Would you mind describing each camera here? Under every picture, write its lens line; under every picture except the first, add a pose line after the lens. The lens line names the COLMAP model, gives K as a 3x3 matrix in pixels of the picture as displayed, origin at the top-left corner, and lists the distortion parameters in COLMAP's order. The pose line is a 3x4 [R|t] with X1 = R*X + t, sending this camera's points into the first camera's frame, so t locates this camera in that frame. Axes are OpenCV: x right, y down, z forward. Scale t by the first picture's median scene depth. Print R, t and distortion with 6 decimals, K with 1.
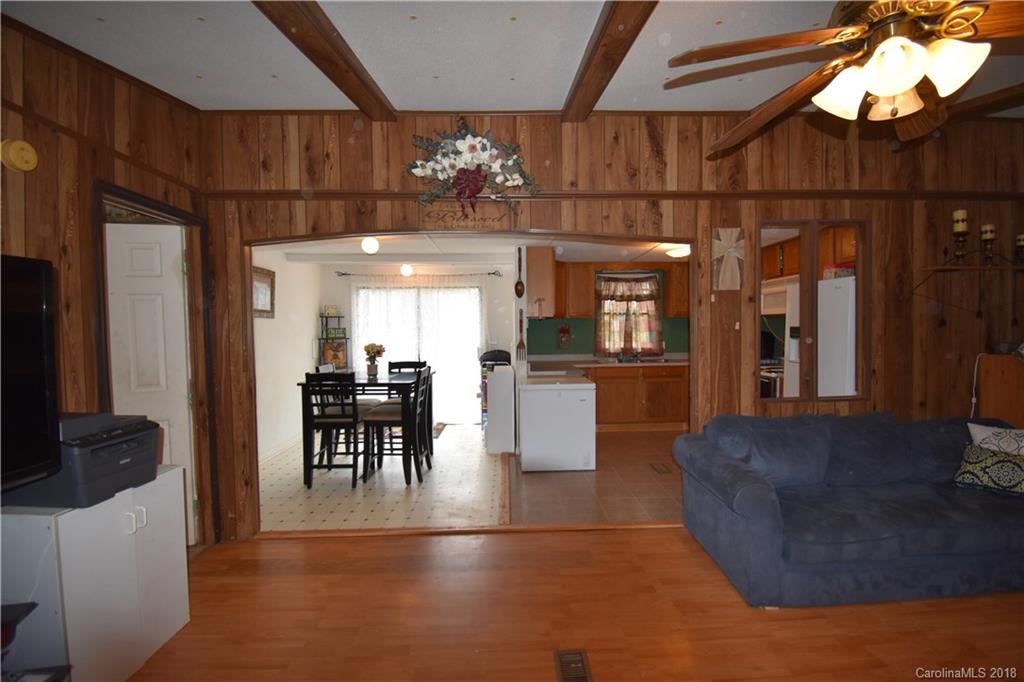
lens RADIAL K [[451.0, 0, 519.7], [0, 451.0, 337.7], [0, 0, 1]] dist [0.020977, -0.028089]
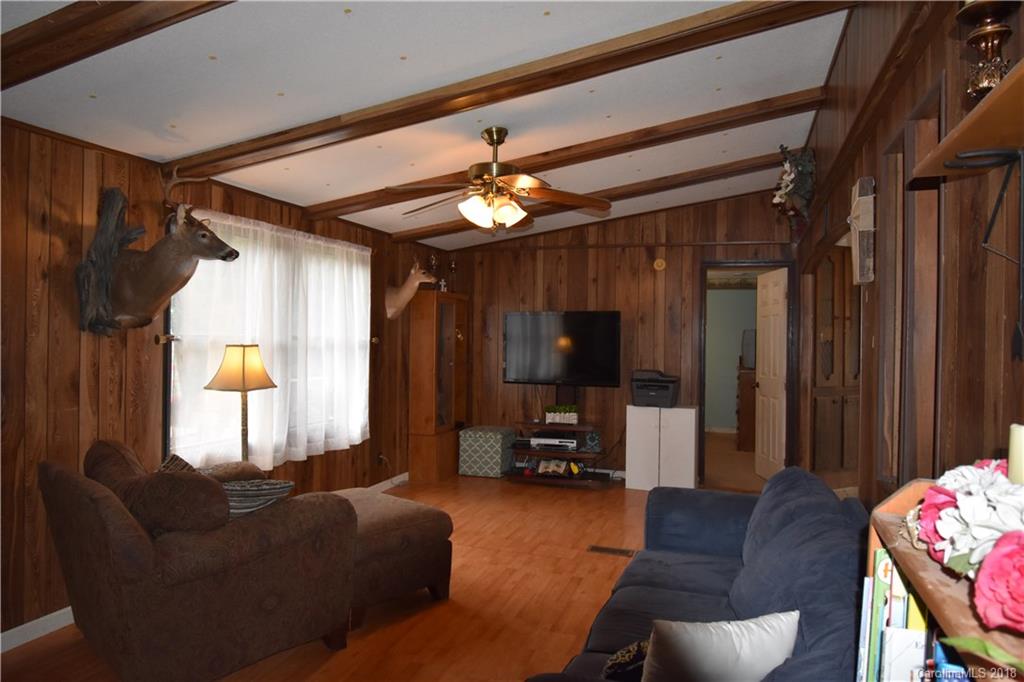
lens RADIAL K [[660.3, 0, 518.8], [0, 660.3, 338.3], [0, 0, 1]] dist [0.006636, -0.019345]
pose [[-0.353562, 0.009920, -0.935359, 1.417758], [-0.035185, 0.999095, 0.023896, -0.036393], [0.934749, 0.041359, -0.352893, 0.866514]]
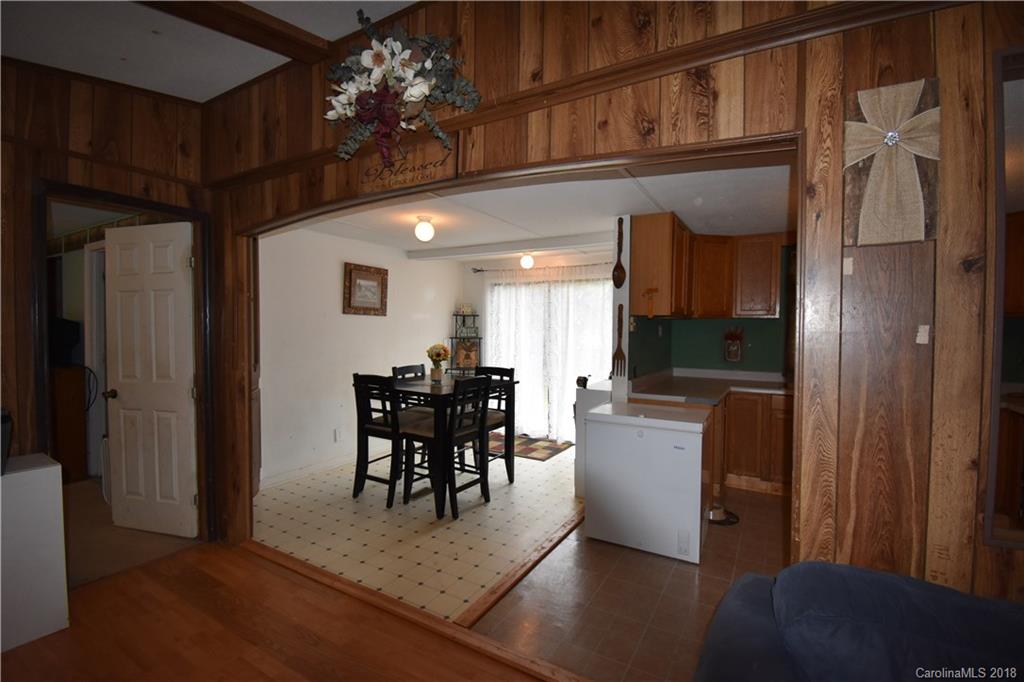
lens RADIAL K [[451.0, 0, 519.7], [0, 451.0, 337.7], [0, 0, 1]] dist [0.020977, -0.028089]
pose [[0.848454, 0.029561, -0.528442, 0.386134], [-0.031202, 0.999496, 0.005816, -0.015133], [0.528348, 0.011554, 0.848949, 0.483404]]
